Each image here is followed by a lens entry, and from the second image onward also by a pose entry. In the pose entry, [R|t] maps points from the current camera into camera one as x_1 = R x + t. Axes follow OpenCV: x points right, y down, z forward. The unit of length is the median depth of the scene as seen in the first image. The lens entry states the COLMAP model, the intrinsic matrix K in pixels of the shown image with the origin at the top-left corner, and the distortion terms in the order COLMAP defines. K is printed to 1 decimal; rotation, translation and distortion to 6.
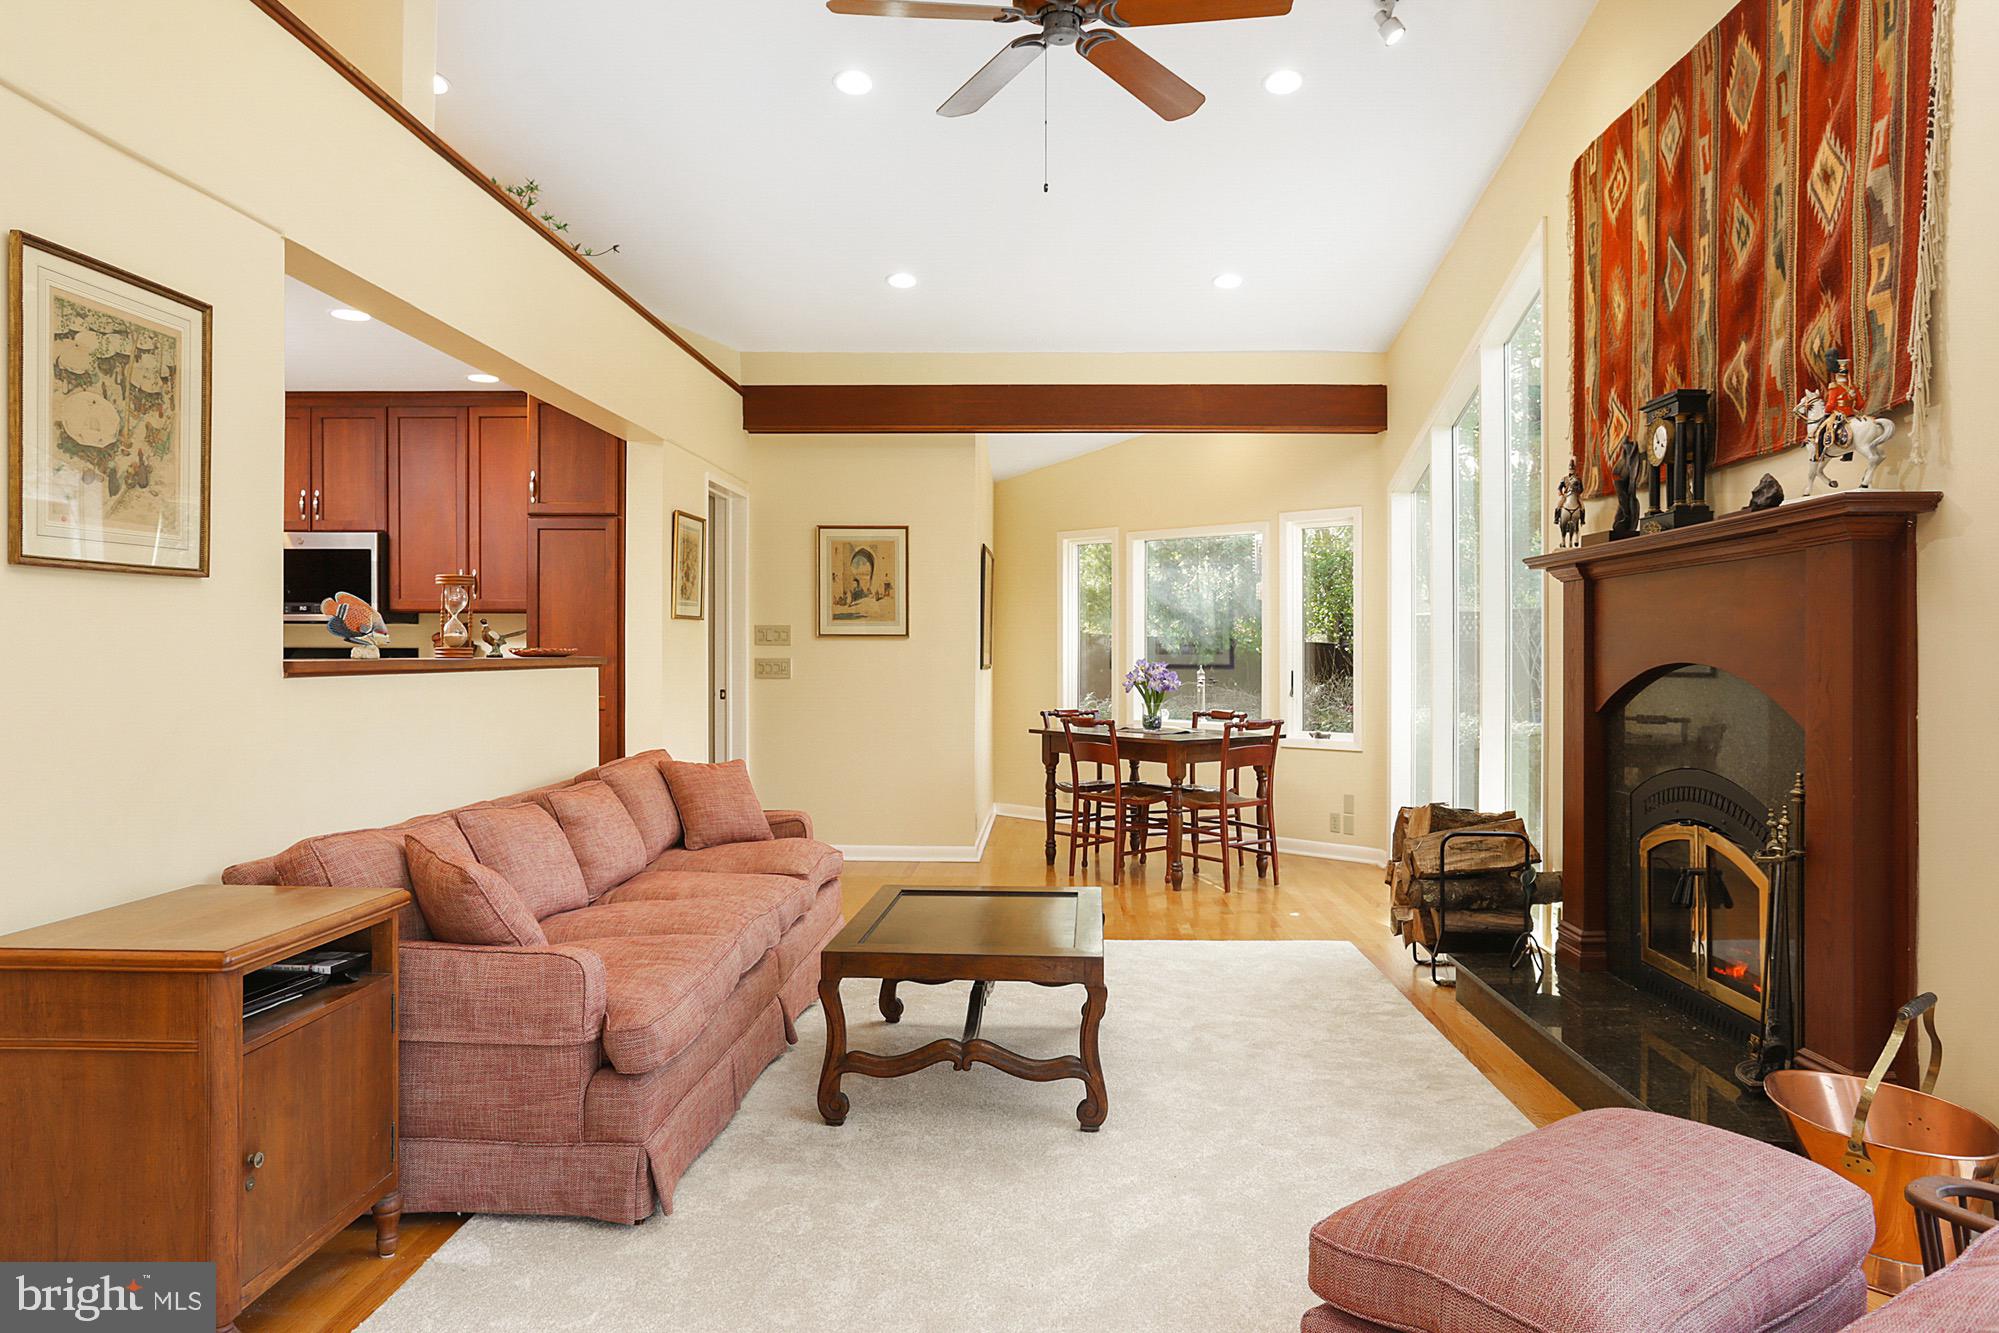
lens RADIAL K [[1392.9, 0, 1021.6], [0, 1392.9, 646.2], [0, 0, 1]] dist [-0.066320, 0.077407]
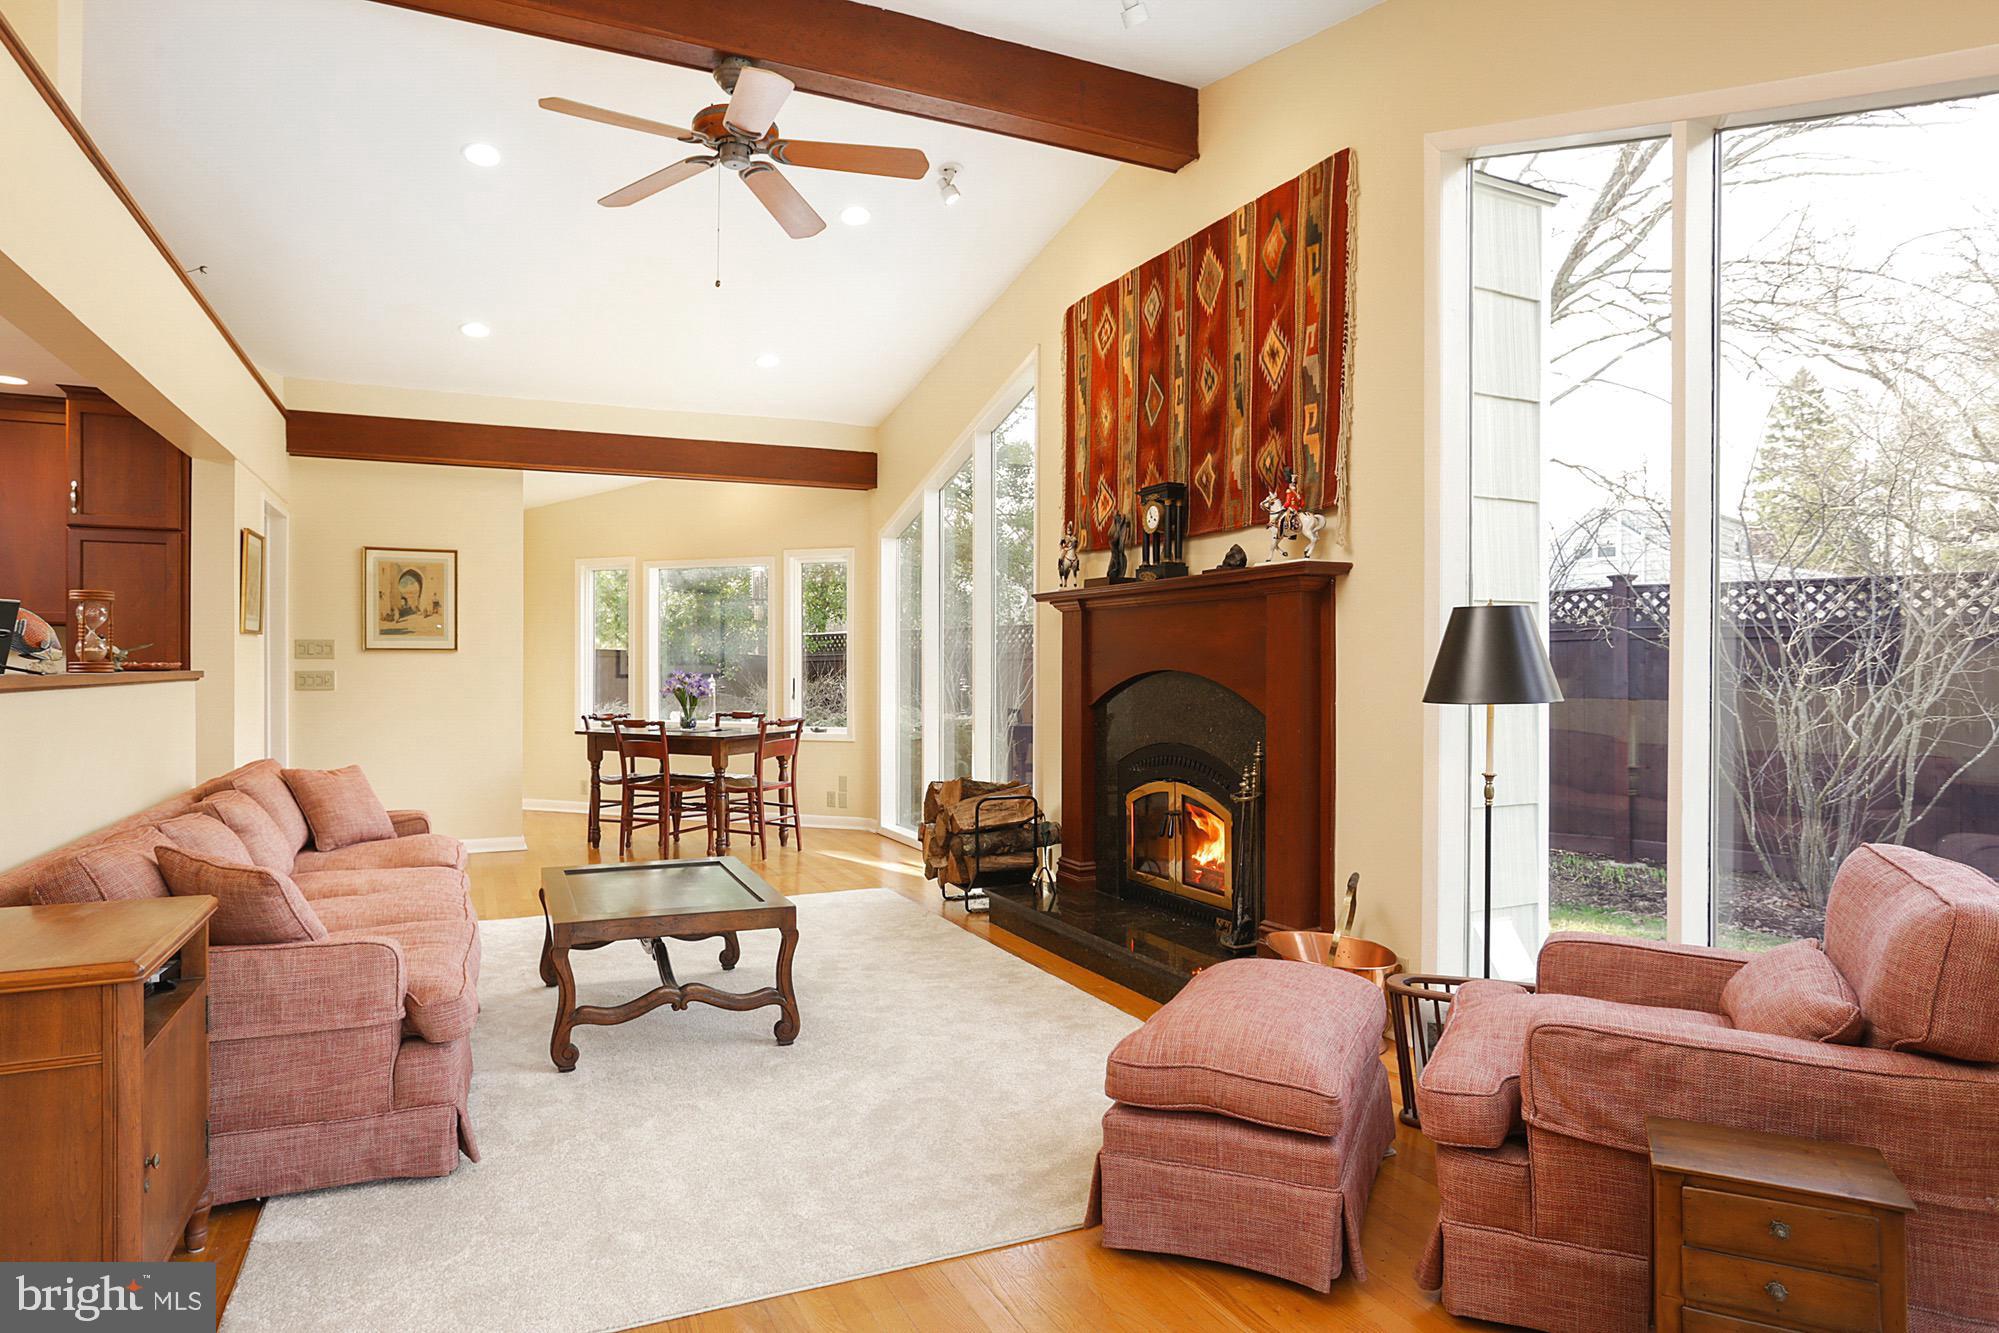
lens RADIAL K [[1174.6, 0, 999.5], [0, 1174.6, 666.5], [0, 0, 1]] dist [-0.075449, 0.057257]
pose [[0.896019, -0.004986, 0.443988, -0.222769], [0.001536, 0.999966, 0.008129, -0.002052], [-0.444013, -0.006602, 0.895996, -0.029922]]
